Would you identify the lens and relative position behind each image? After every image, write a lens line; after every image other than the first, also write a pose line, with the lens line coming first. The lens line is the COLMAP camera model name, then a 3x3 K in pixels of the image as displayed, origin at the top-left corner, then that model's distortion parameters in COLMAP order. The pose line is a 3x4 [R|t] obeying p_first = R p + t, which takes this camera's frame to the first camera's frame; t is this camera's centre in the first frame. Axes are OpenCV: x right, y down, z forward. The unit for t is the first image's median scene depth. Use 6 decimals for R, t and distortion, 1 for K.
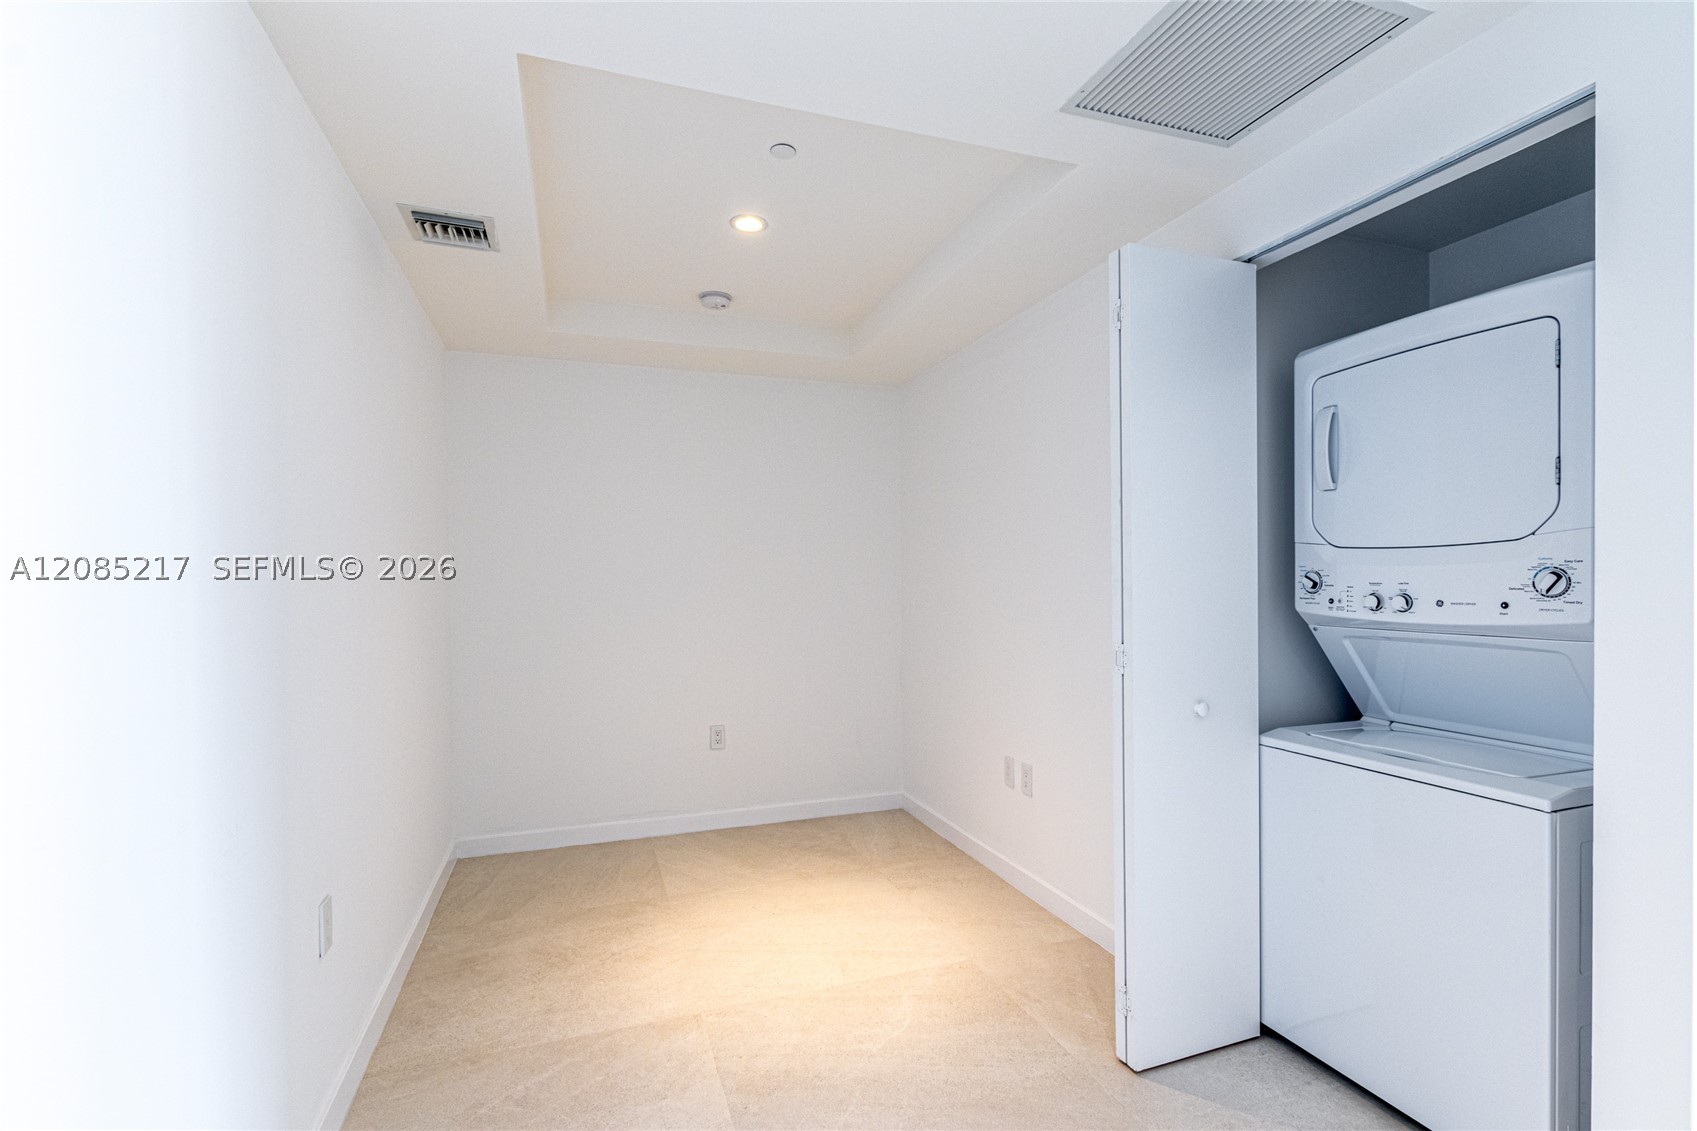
lens RADIAL K [[772.5, 0, 855.3], [0, 772.5, 571.6], [0, 0, 1]] dist [0.007398, -0.001691]
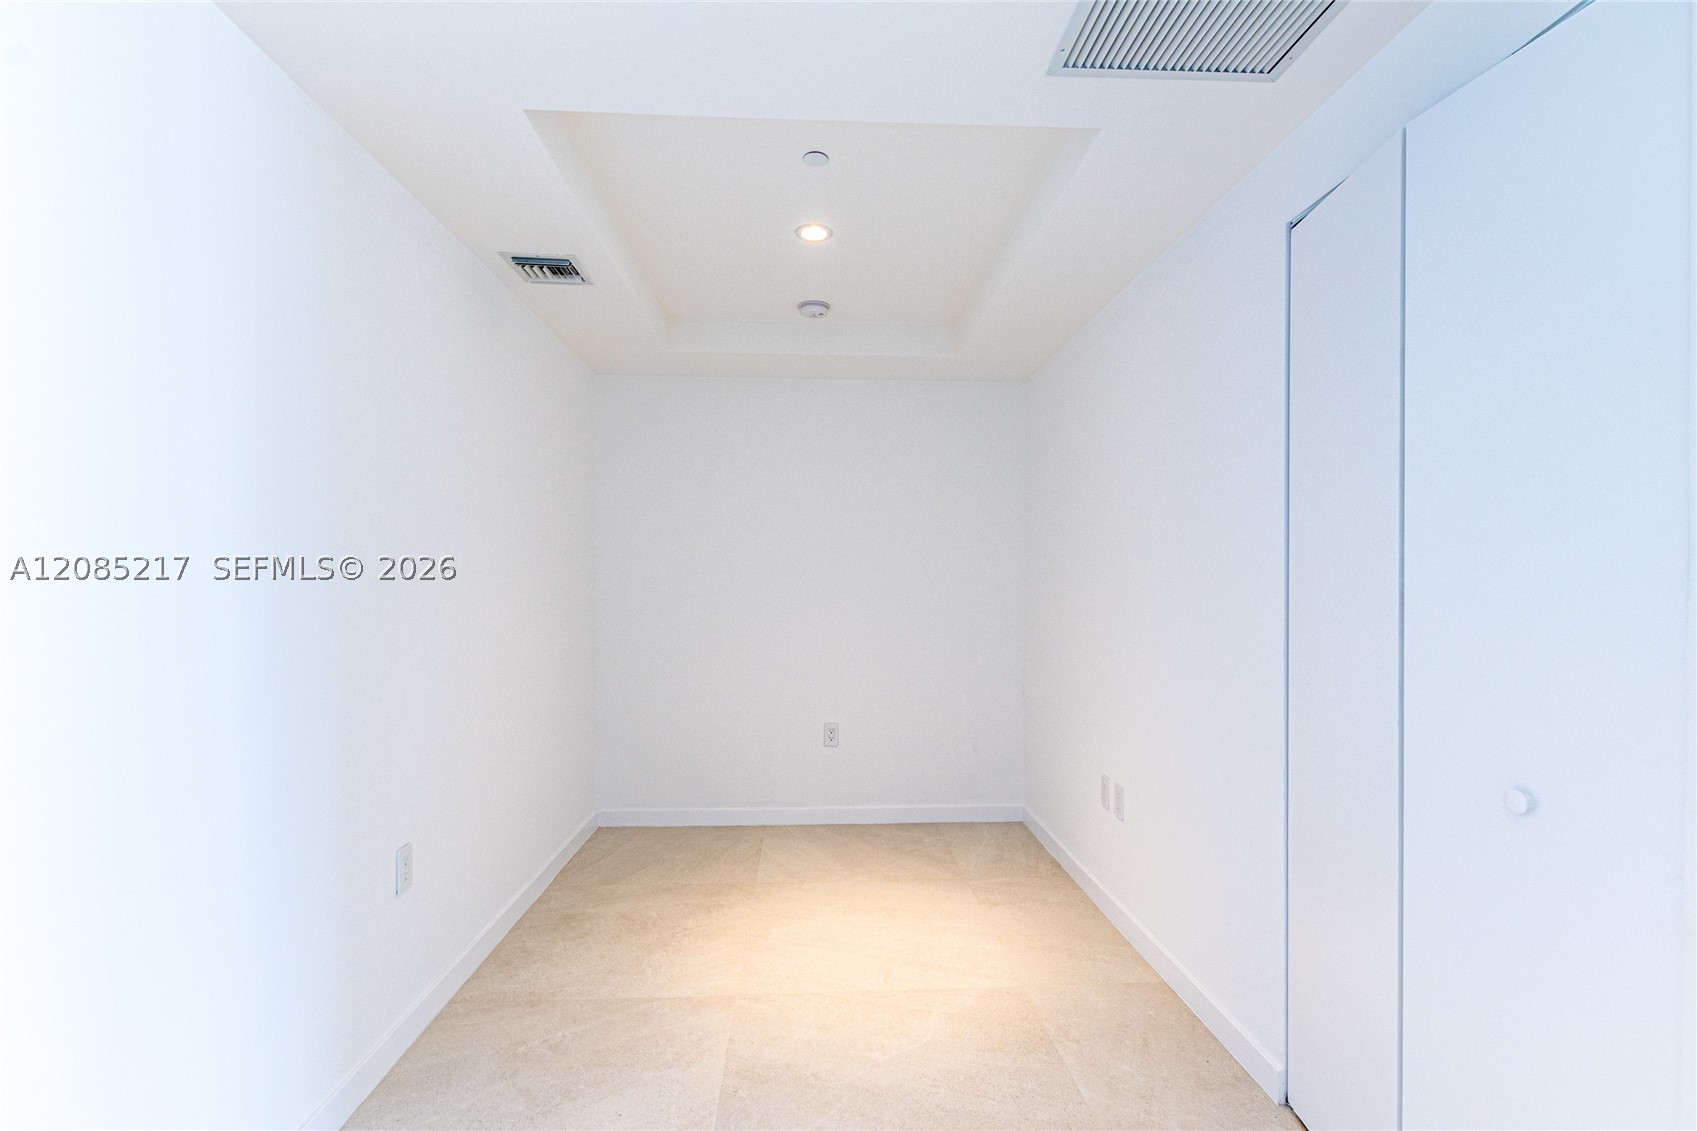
lens RADIAL K [[772.5, 0, 853.4], [0, 772.5, 573.3], [0, 0, 1]] dist [0.007398, -0.001691]
pose [[0.959769, 0.006877, -0.280708, 0.202548], [-0.006940, 0.999976, 0.000770, -0.000914], [0.280706, 0.001209, 0.959793, 0.034920]]
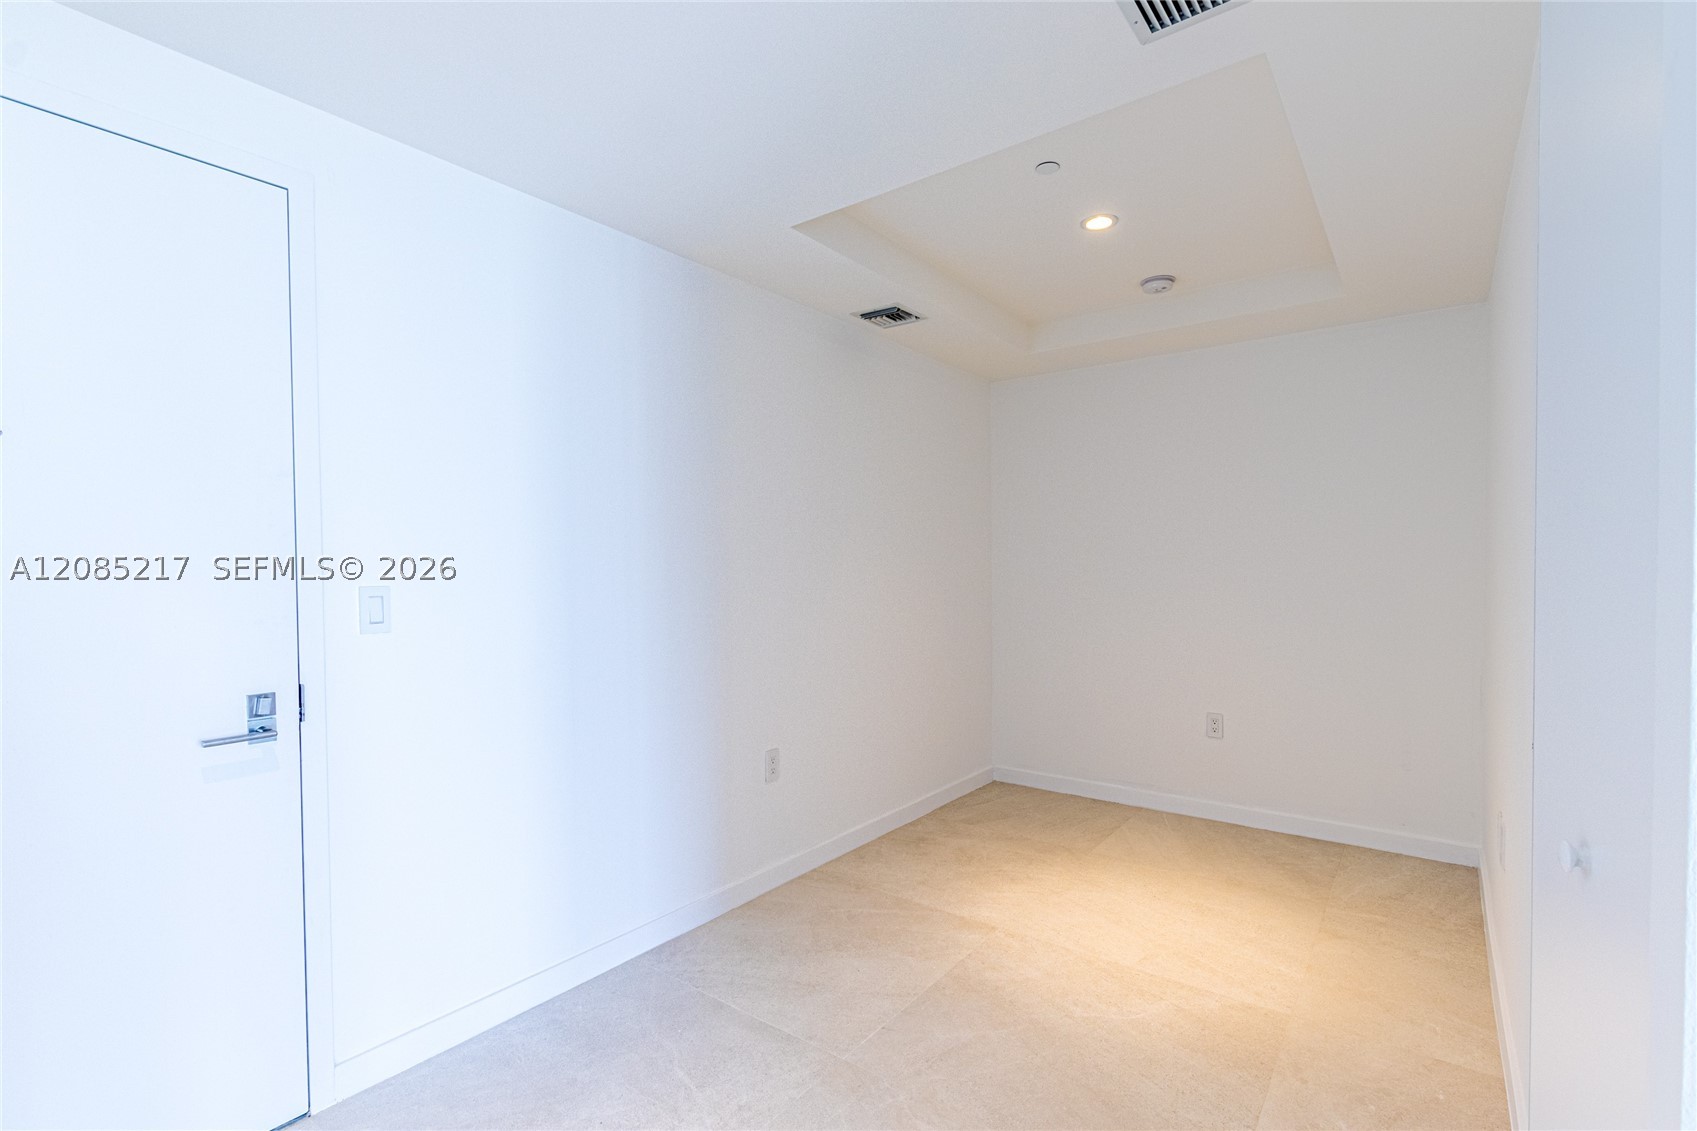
lens RADIAL K [[772.5, 0, 857.8], [0, 772.5, 571.7], [0, 0, 1]] dist [0.007398, -0.001691]
pose [[0.554515, 0.010629, -0.832106, 0.557542], [0.010928, 0.999739, 0.020053, -0.003589], [0.832102, -0.020213, 0.554255, 0.142315]]
